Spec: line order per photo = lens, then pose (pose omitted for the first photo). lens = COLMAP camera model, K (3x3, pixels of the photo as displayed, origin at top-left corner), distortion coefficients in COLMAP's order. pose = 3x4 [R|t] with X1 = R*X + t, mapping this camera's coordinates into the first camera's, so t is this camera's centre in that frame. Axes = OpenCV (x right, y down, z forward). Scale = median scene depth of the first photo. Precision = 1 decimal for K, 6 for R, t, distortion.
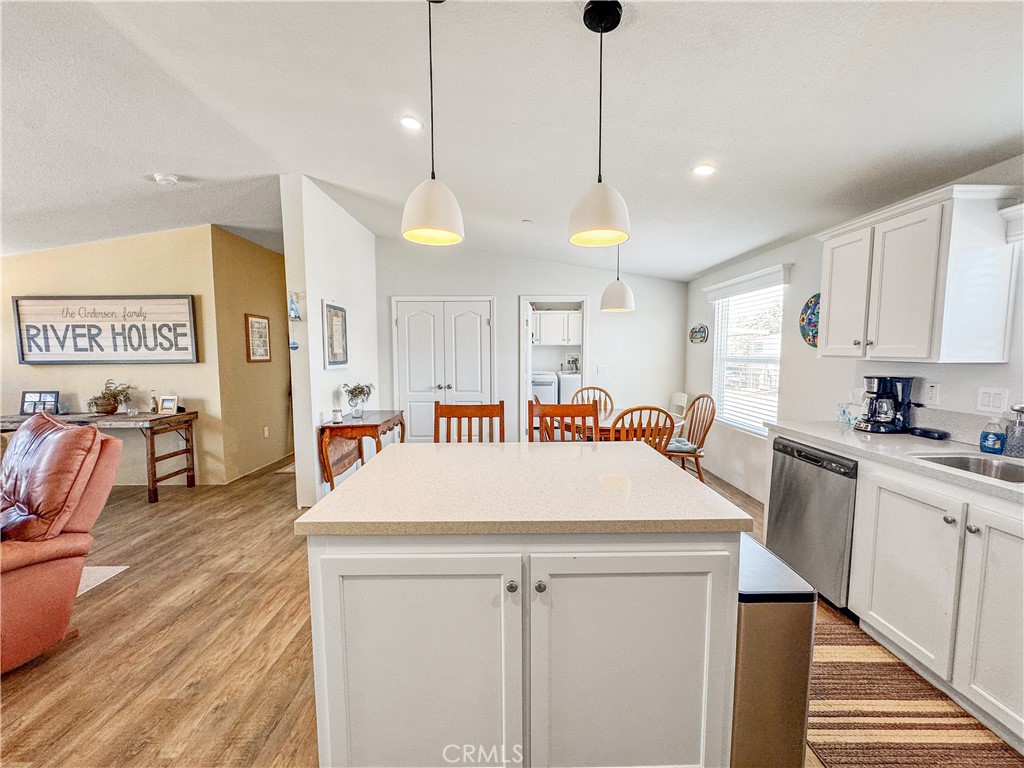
lens RADIAL K [[409.2, 0, 509.4], [0, 409.2, 384.5], [0, 0, 1]] dist [-0.006083, 0.001152]
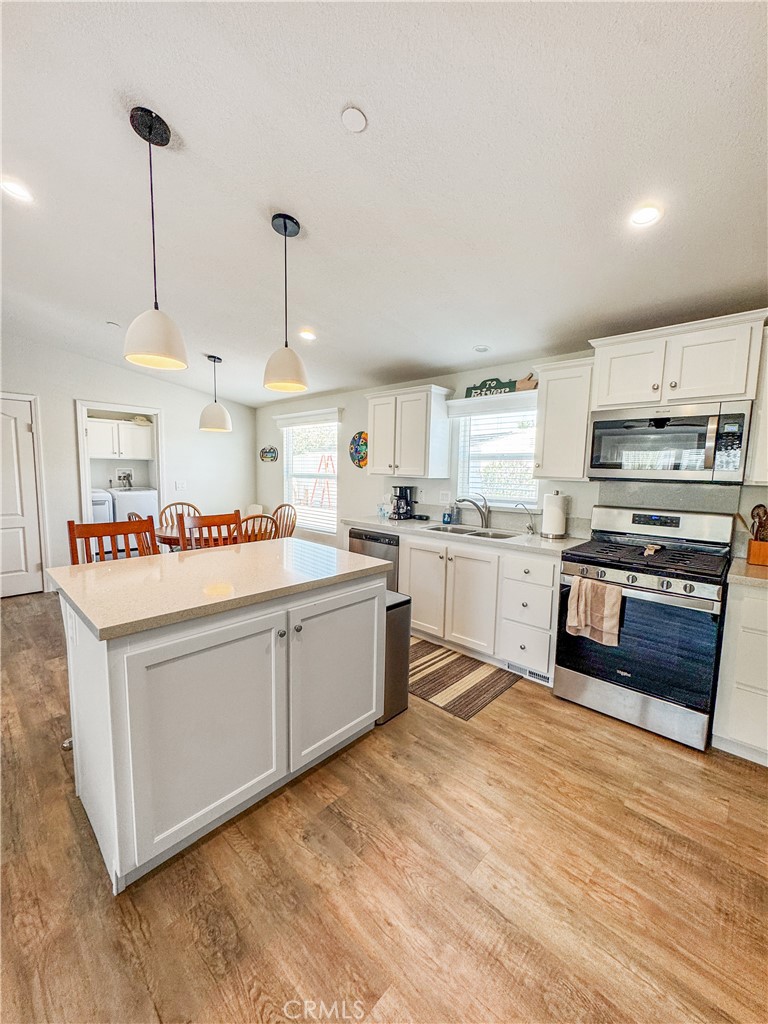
lens RADIAL K [[409.2, 0, 383.6], [0, 409.2, 511.1], [0, 0, 1]] dist [-0.006083, 0.001152]
pose [[0.689441, -0.057537, 0.722053, -0.593527], [0.039145, 0.998343, 0.042177, 0.014833], [-0.723284, -0.000814, 0.690550, -0.196024]]
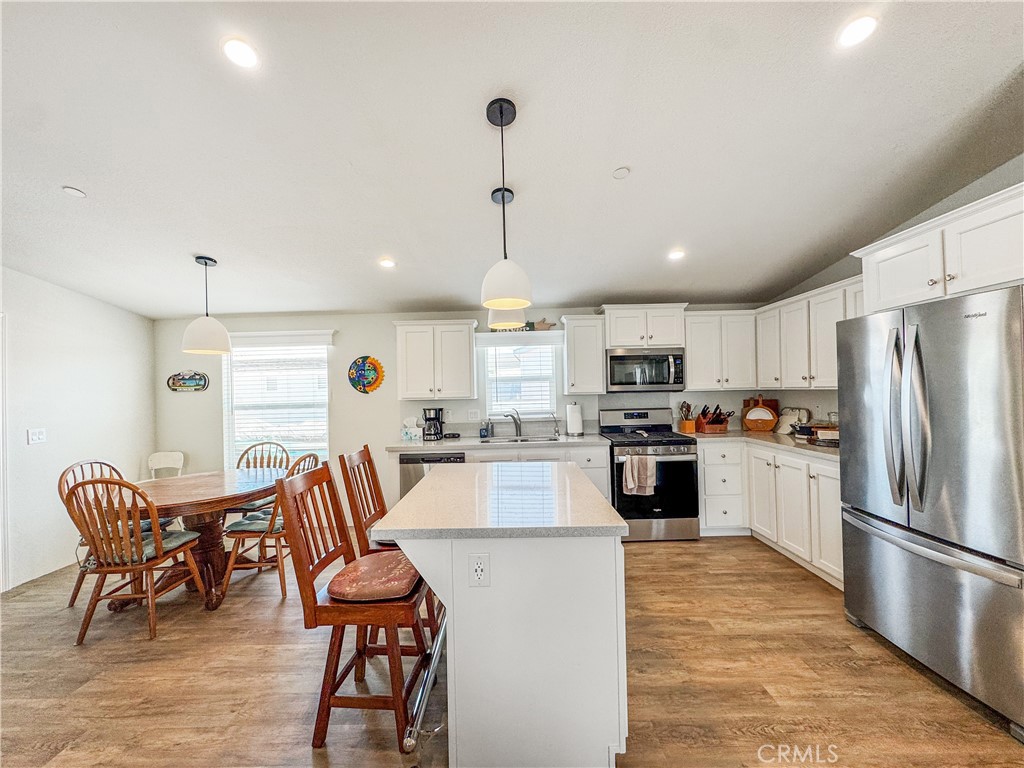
lens RADIAL K [[409.2, 0, 512.8], [0, 409.2, 382.5], [0, 0, 1]] dist [-0.006083, 0.001152]
pose [[0.011254, 0.015207, 0.999821, -1.439756], [0.108426, 0.993970, -0.016338, -0.107508], [-0.994041, 0.108590, 0.009538, 1.014405]]
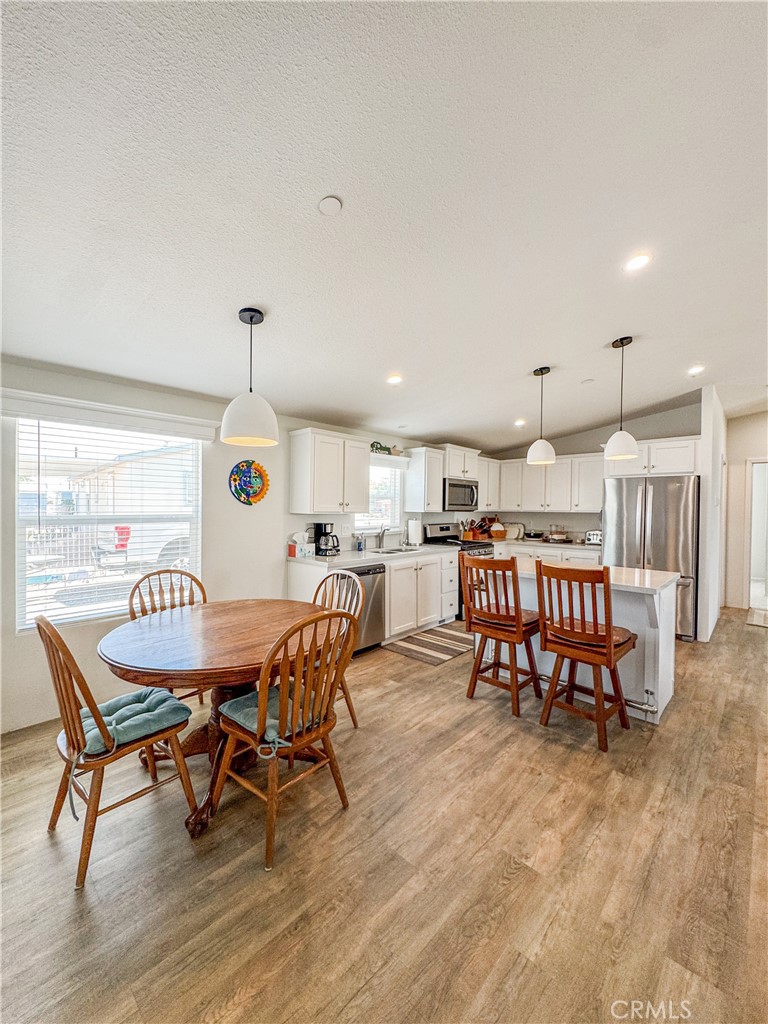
lens RADIAL K [[409.2, 0, 386.9], [0, 409.2, 508.7], [0, 0, 1]] dist [-0.006083, 0.001152]
pose [[-0.725659, -0.008535, 0.688002, -0.772475], [0.048399, 0.996813, 0.063415, -0.292017], [-0.686350, 0.079316, -0.722933, 3.405921]]
